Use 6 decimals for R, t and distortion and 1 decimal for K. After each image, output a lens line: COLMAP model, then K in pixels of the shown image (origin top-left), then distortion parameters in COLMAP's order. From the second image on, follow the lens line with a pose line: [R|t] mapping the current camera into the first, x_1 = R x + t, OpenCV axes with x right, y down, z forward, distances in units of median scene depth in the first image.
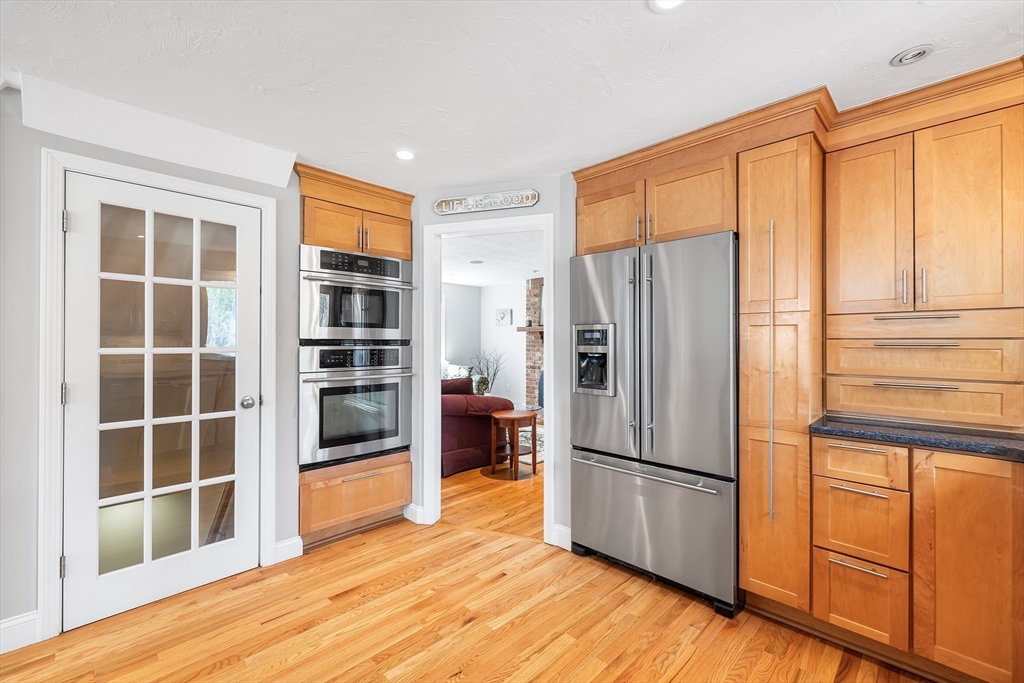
lens RADIAL K [[433.9, 0, 504.7], [0, 433.9, 336.9], [0, 0, 1]] dist [0.002529, -0.000388]
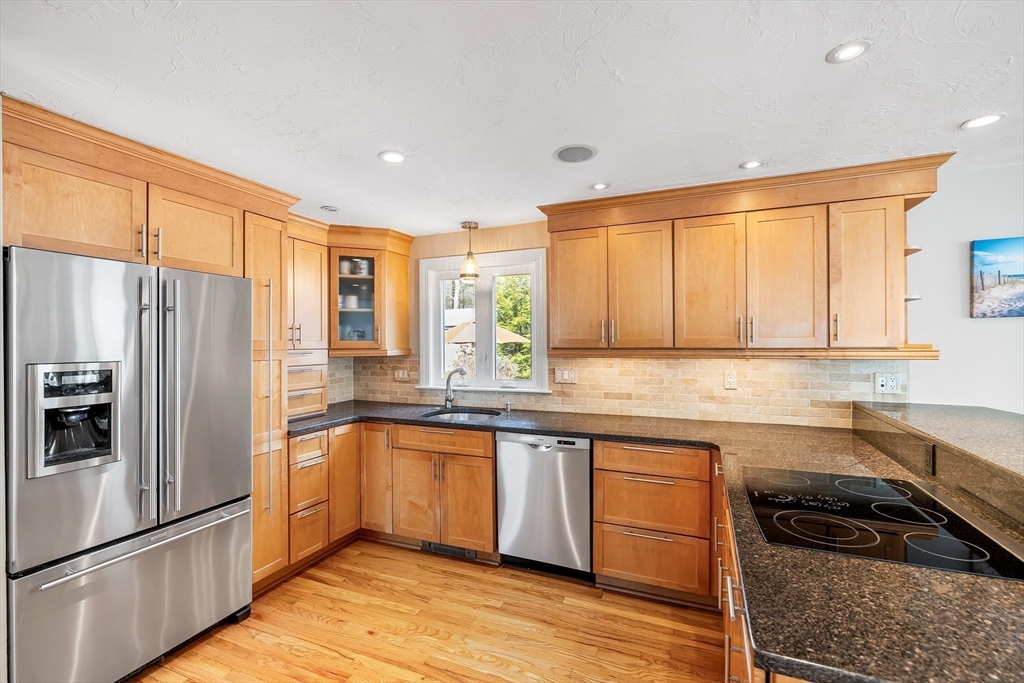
lens RADIAL K [[453.3, 0, 506.8], [0, 453.3, 343.1], [0, 0, 1]] dist [-0.007899, 0.001213]
pose [[-0.379392, 0.001880, 0.925234, -0.772988], [-0.001388, 0.999996, -0.002601, -0.066249], [-0.925235, -0.002271, -0.379387, 0.754201]]
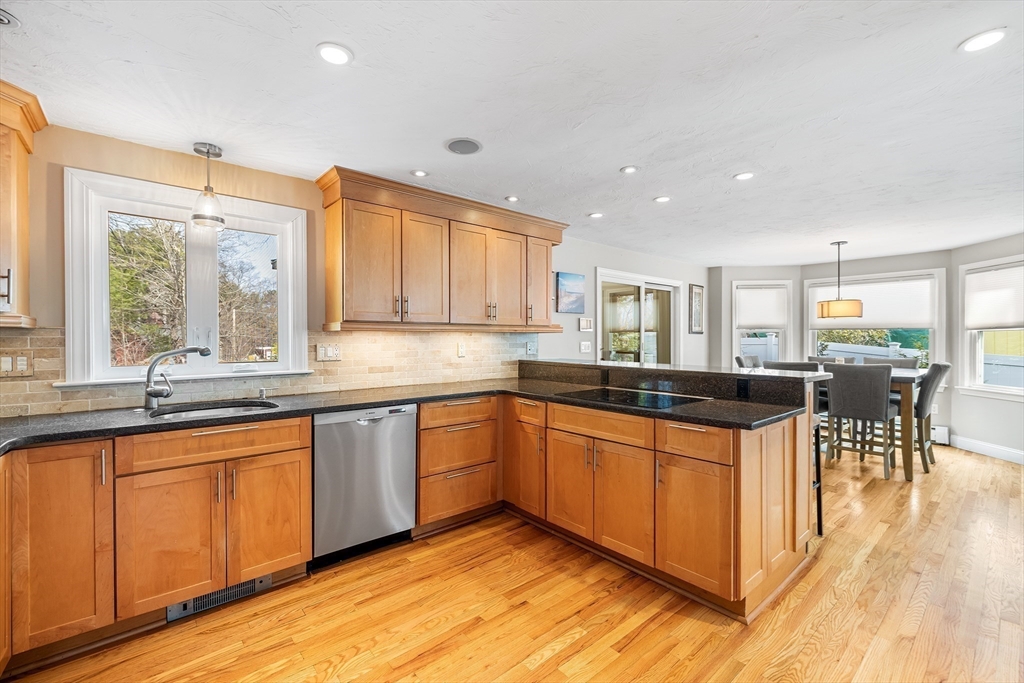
lens RADIAL K [[433.9, 0, 516.1], [0, 433.9, 341.3], [0, 0, 1]] dist [0.002529, -0.000388]
pose [[-0.998126, 0.003871, 0.061065, -0.119683], [0.003652, 0.999987, -0.003693, 0.009440], [-0.061079, -0.003463, -0.998127, 1.314612]]
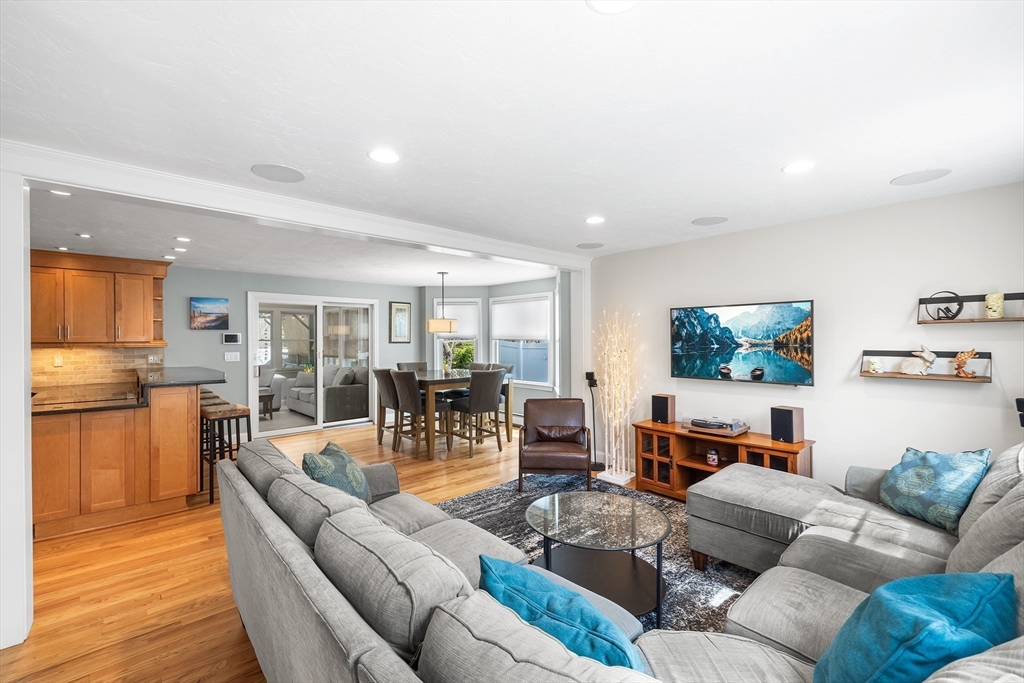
lens RADIAL K [[433.9, 0, 516.8], [0, 433.9, 343.3], [0, 0, 1]] dist [0.002529, -0.000388]
pose [[-0.999345, 0.002577, 0.036086, -2.174802], [0.002724, 0.999988, 0.004014, -0.056405], [-0.036075, 0.004110, -0.999341, 1.745261]]
